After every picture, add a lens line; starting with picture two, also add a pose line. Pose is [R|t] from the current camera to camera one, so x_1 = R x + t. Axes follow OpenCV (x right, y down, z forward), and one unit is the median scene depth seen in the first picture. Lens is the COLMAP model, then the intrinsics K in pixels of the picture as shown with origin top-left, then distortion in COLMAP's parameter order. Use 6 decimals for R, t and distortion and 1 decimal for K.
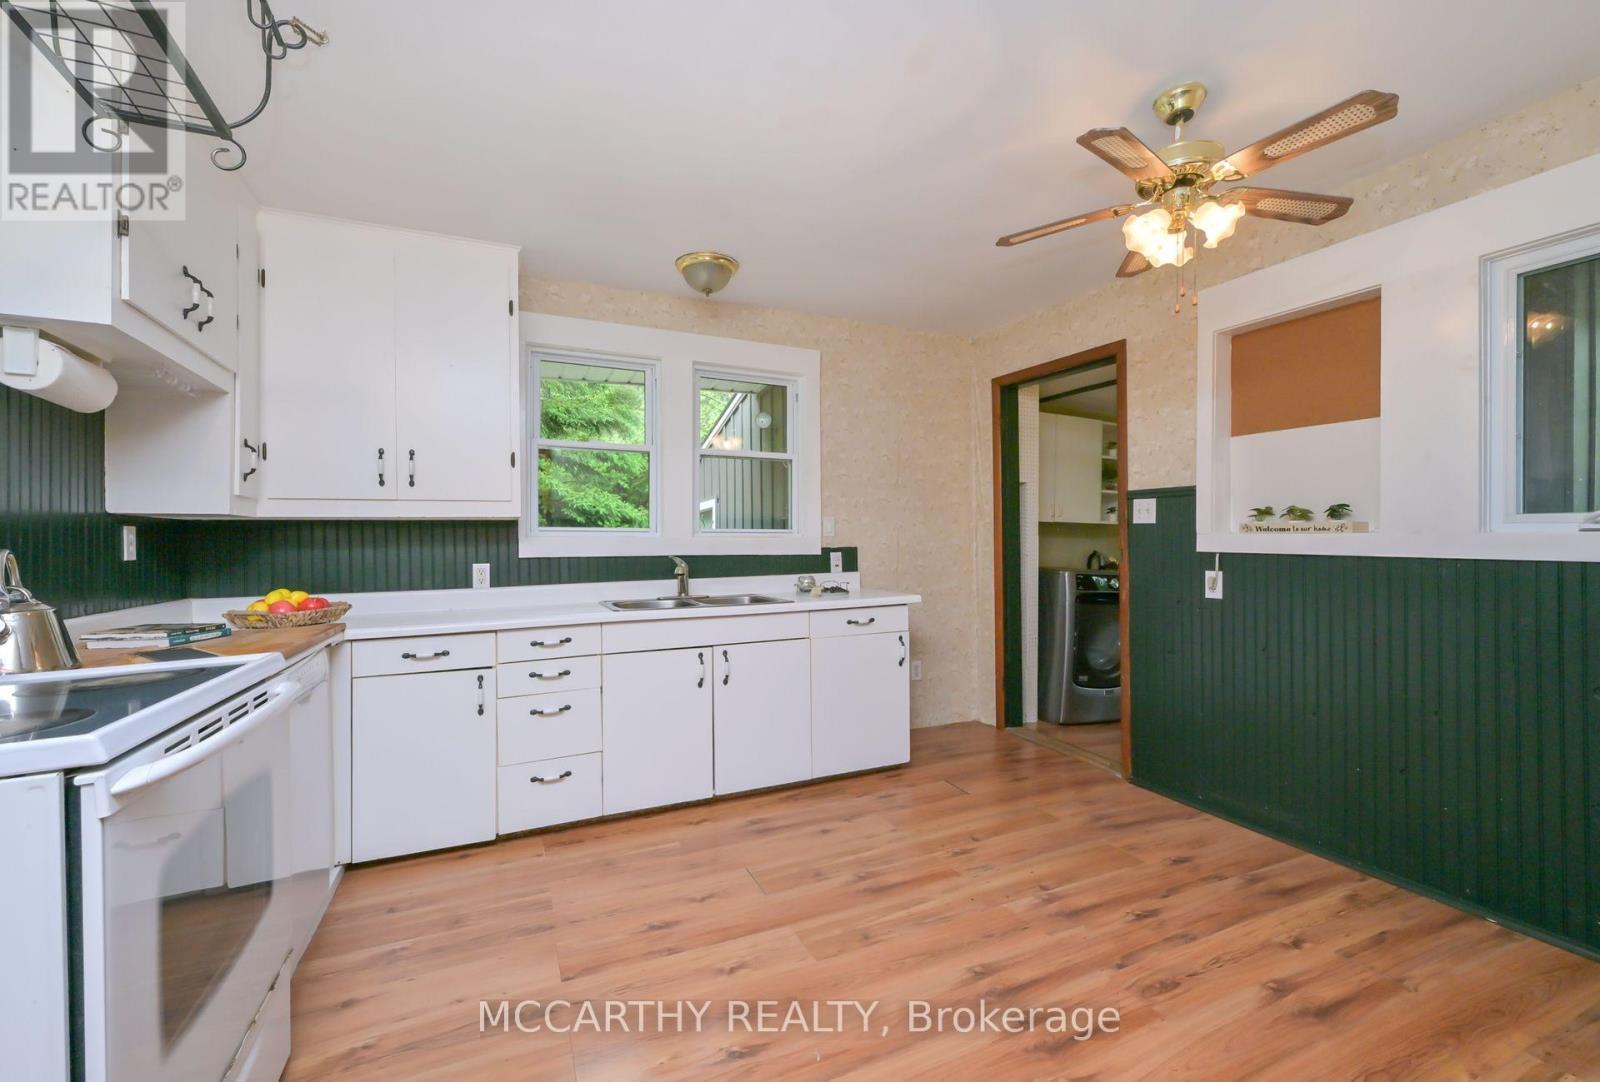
lens RADIAL K [[672.7, 0, 811.4], [0, 672.7, 536.8], [0, 0, 1]] dist [0.001409, 0.000377]
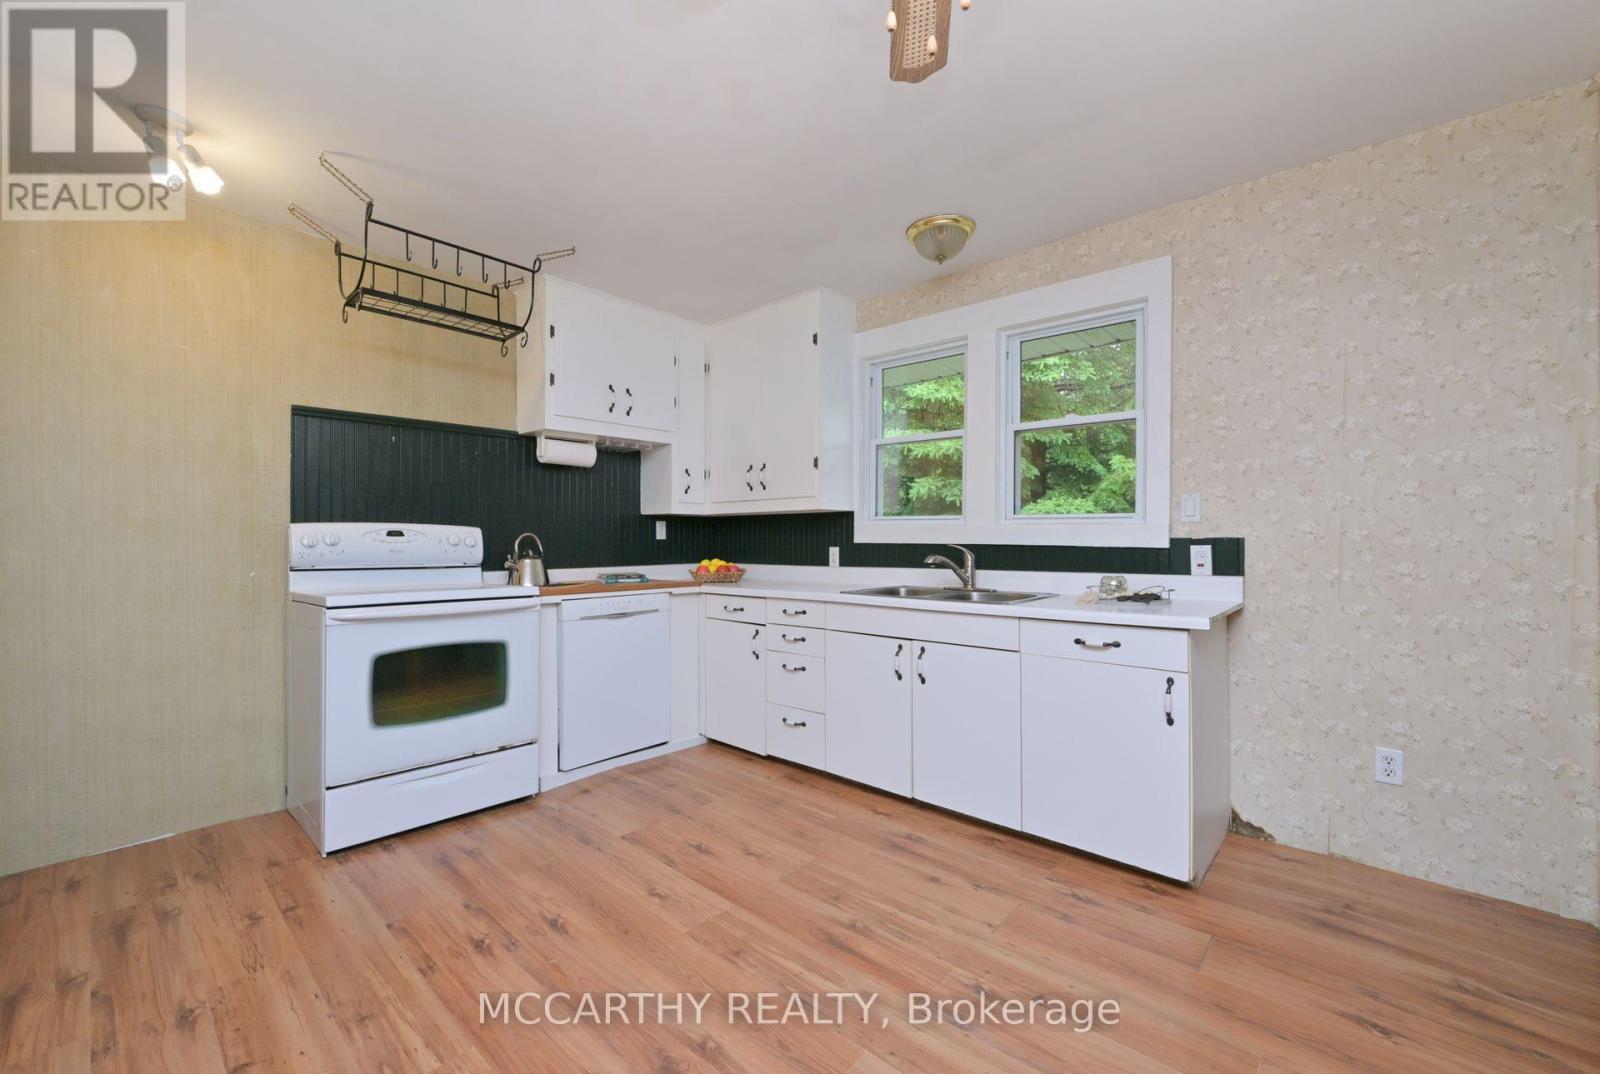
lens RADIAL K [[659.3, 0, 800.0], [0, 659.3, 537.0], [0, 0, 1]] dist [-0.002342, -0.000510]
pose [[0.386540, 0.009704, -0.922222, 0.679282], [0.005395, 0.999904, 0.012782, 0.005607], [0.922257, -0.009916, 0.386450, 0.524512]]
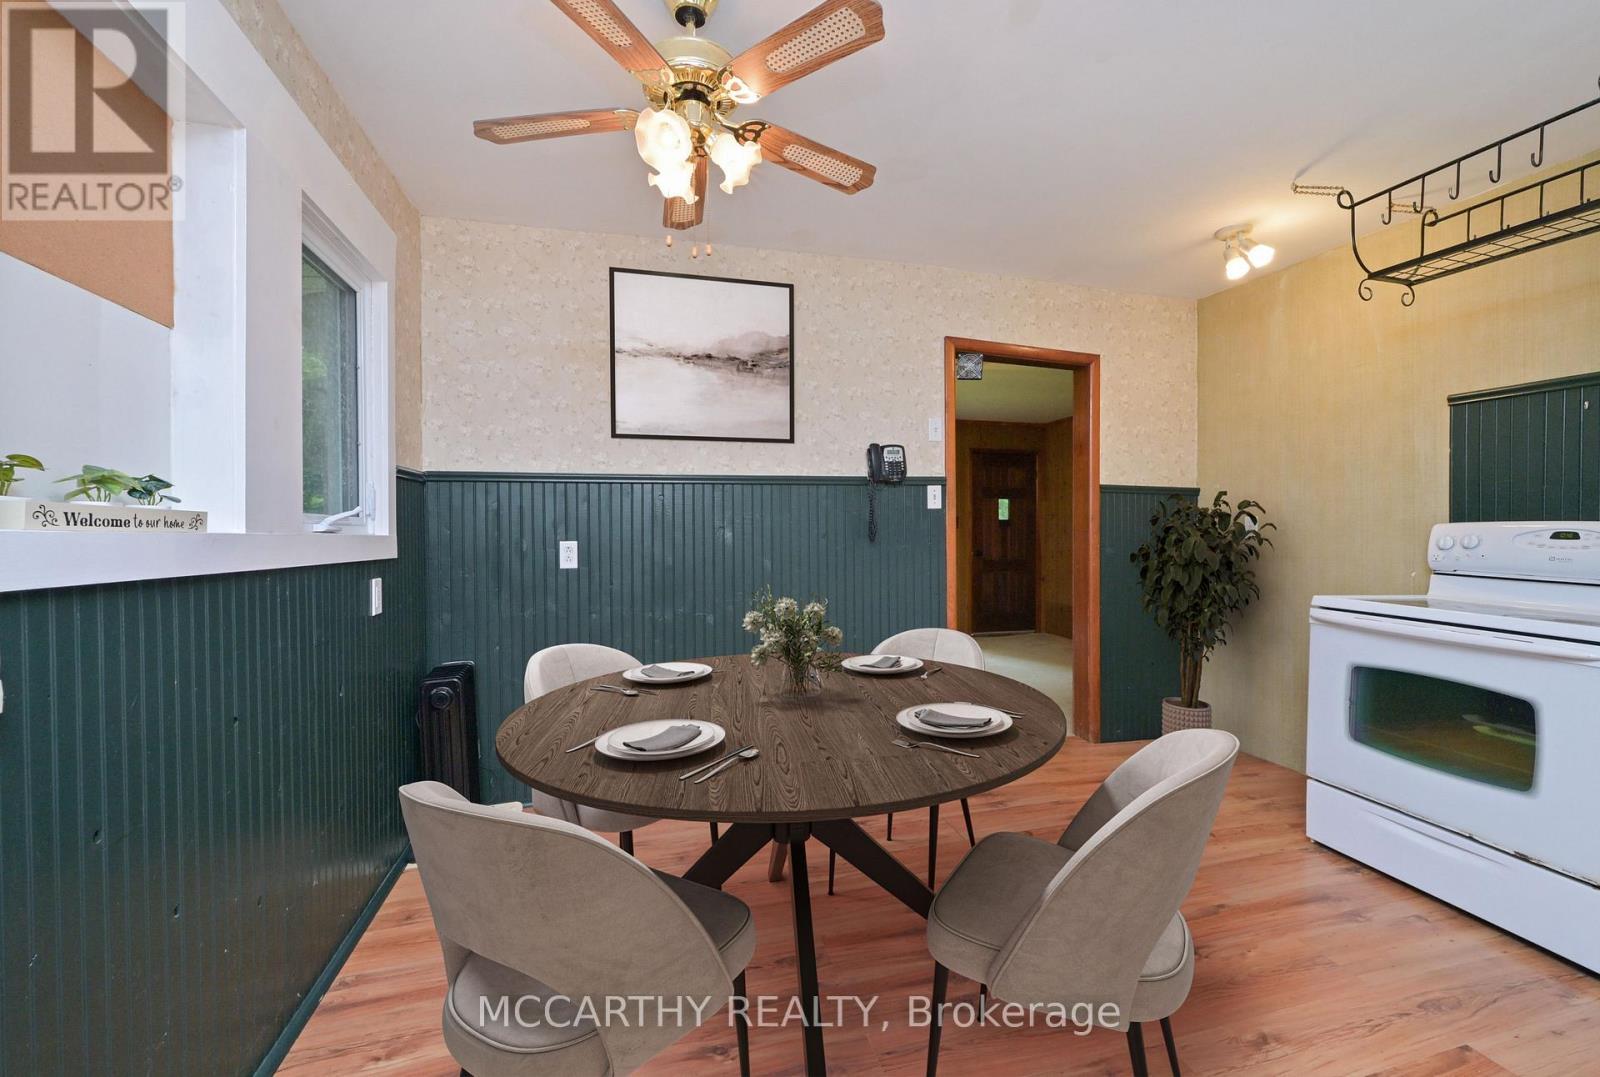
lens RADIAL K [[672.7, 0, 811.4], [0, 672.7, 534.3], [0, 0, 1]] dist [0.001409, 0.000377]
pose [[-0.985052, 0.009500, 0.171994, 0.191708], [0.009884, 0.999950, 0.001375, -0.001304], [-0.171973, 0.003055, -0.985097, 1.278093]]
